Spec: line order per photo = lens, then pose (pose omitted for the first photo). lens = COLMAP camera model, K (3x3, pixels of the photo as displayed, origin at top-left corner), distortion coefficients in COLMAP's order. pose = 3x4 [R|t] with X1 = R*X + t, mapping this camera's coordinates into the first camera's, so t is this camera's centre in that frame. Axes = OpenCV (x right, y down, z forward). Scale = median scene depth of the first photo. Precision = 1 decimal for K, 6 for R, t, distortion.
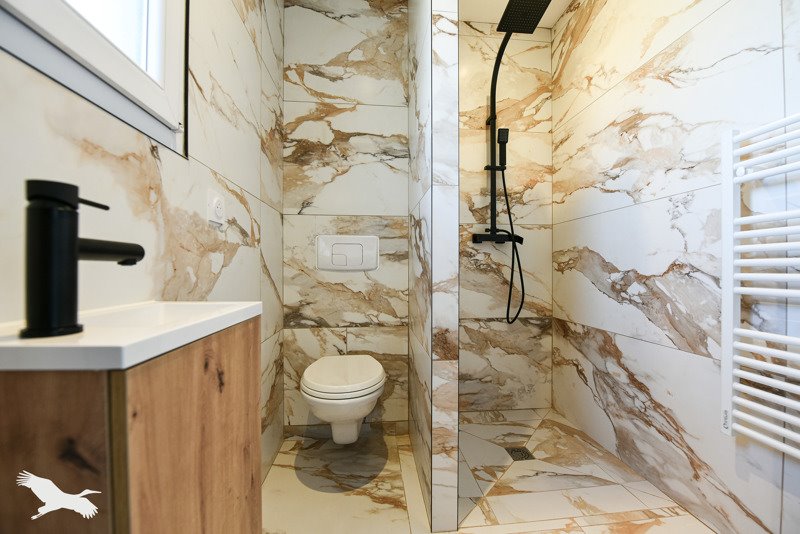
lens RADIAL K [[321.6, 0, 399.6], [0, 321.6, 269.2], [0, 0, 1]] dist [-0.019207, -0.000048]
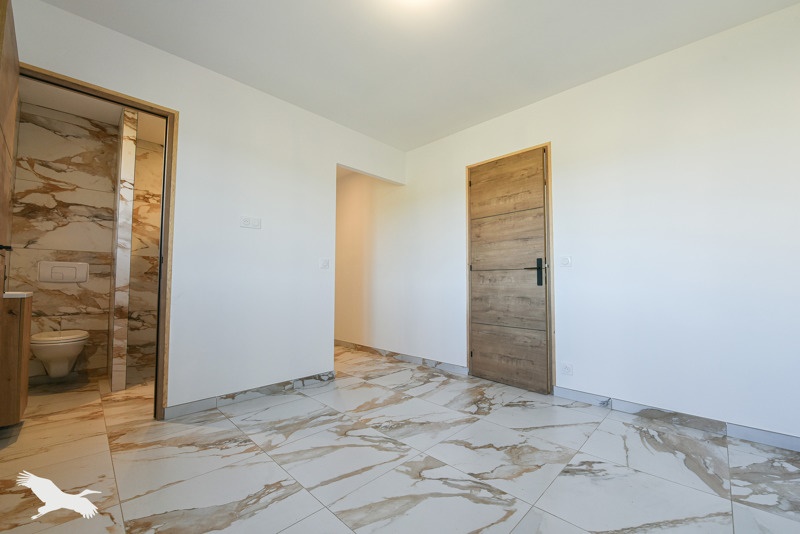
lens RADIAL K [[321.6, 0, 400.3], [0, 321.6, 269.3], [0, 0, 1]] dist [-0.019207, -0.000048]
pose [[0.766411, 0.033447, 0.641479, 0.137847], [-0.005521, 0.998950, -0.045488, 0.000164], [-0.642327, 0.031321, 0.765791, -1.453691]]
